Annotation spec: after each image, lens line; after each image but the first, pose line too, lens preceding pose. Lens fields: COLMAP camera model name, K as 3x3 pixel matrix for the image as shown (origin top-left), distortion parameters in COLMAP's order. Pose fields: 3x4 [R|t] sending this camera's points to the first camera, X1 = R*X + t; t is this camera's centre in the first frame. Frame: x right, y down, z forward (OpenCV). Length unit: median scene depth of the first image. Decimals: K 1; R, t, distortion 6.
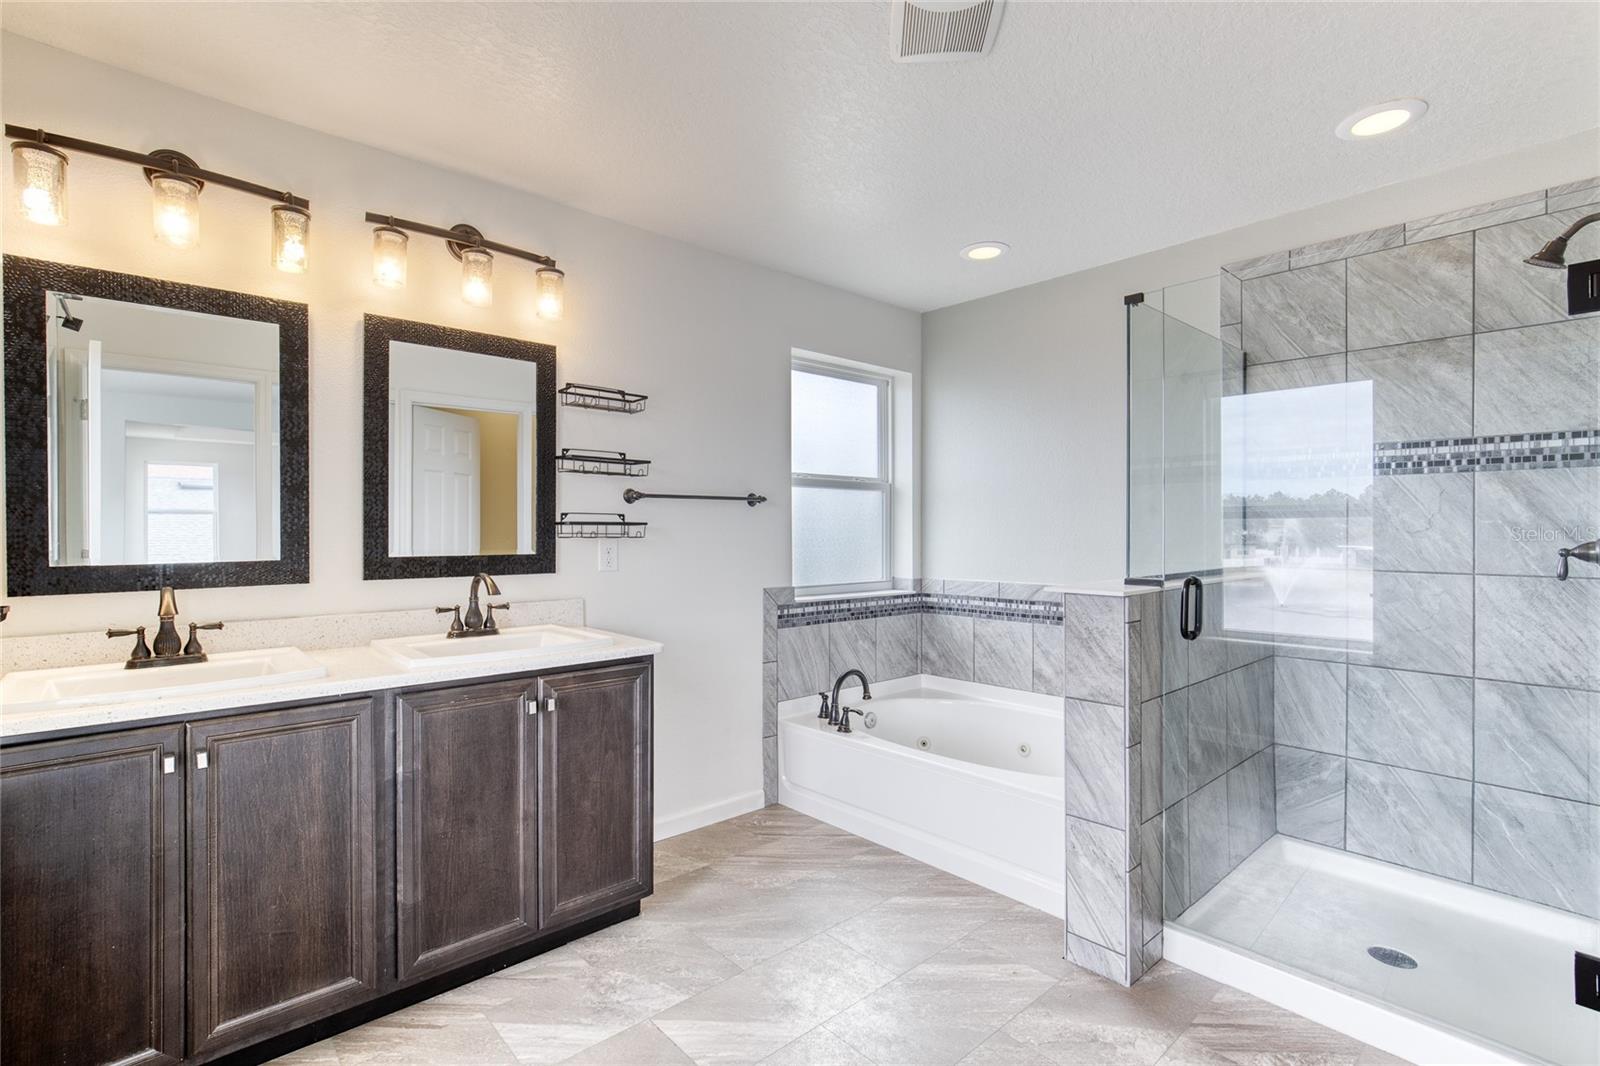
lens RADIAL K [[737.0, 0, 789.3], [0, 737.0, 522.8], [0, 0, 1]] dist [-0.014085, 0.006489]
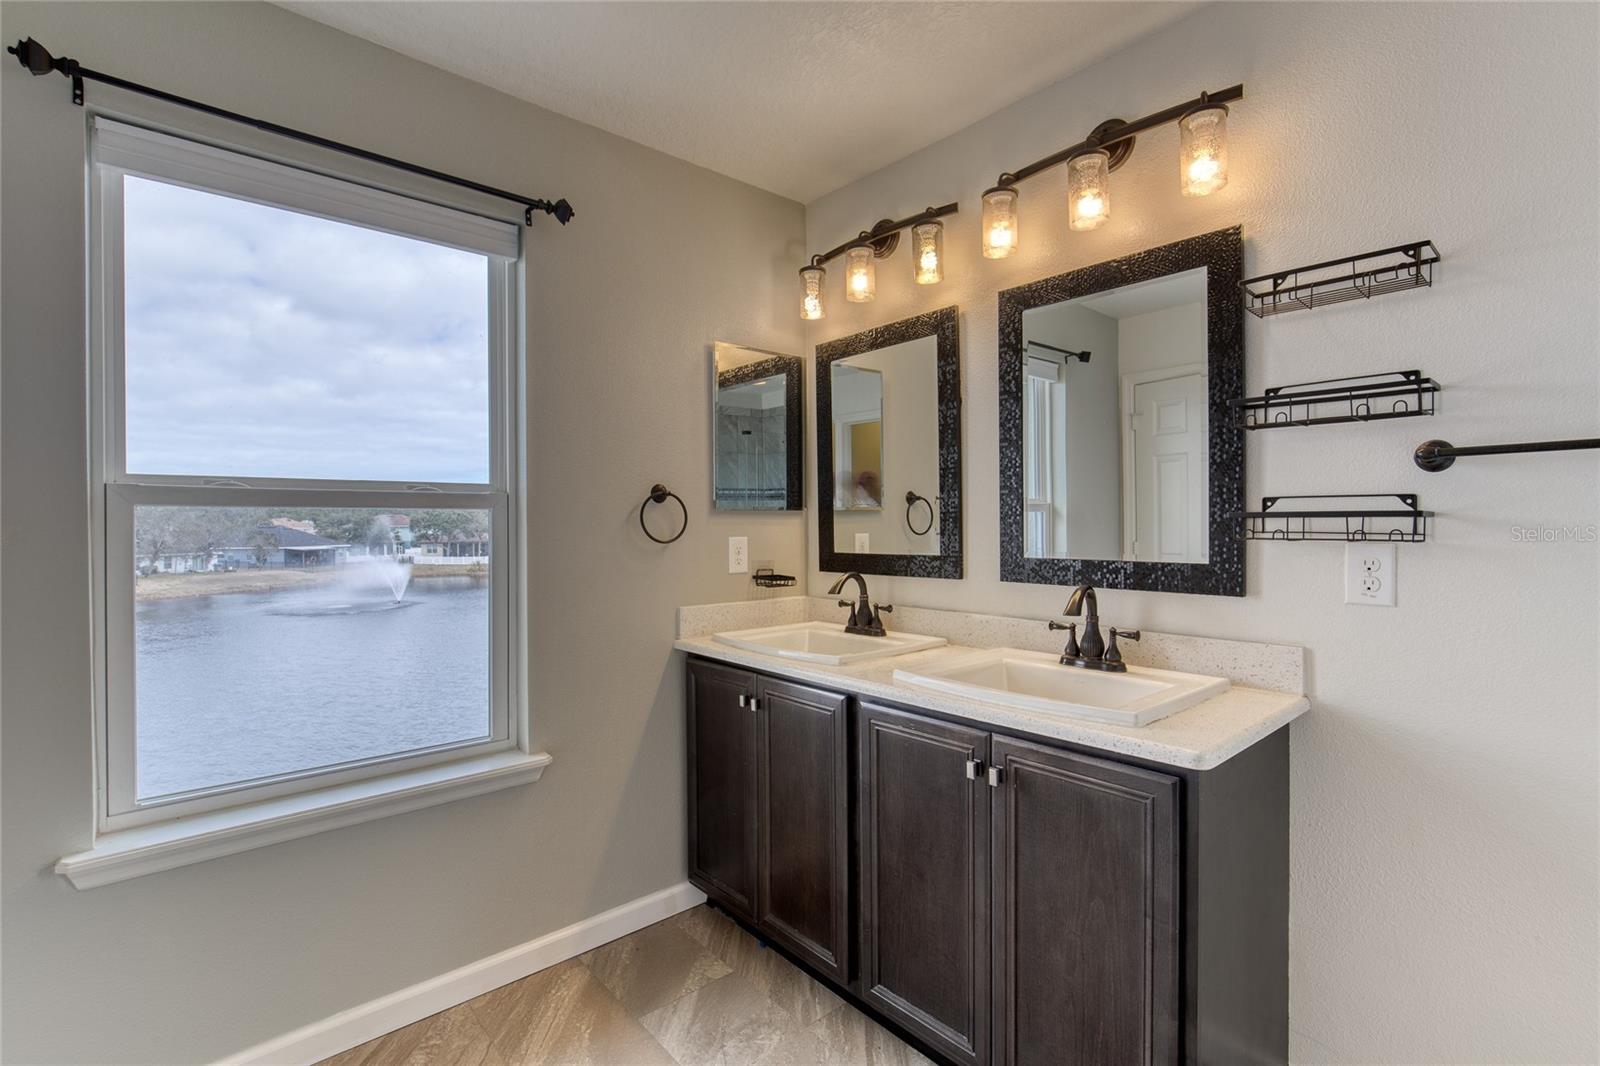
lens RADIAL K [[737.0, 0, 795.0], [0, 737.0, 530.1], [0, 0, 1]] dist [-0.014085, 0.006489]
pose [[-0.014180, 0.008481, -0.999863, 0.300311], [0.015151, 0.999851, 0.008266, 0.002343], [0.999785, -0.015031, -0.014306, 0.650573]]
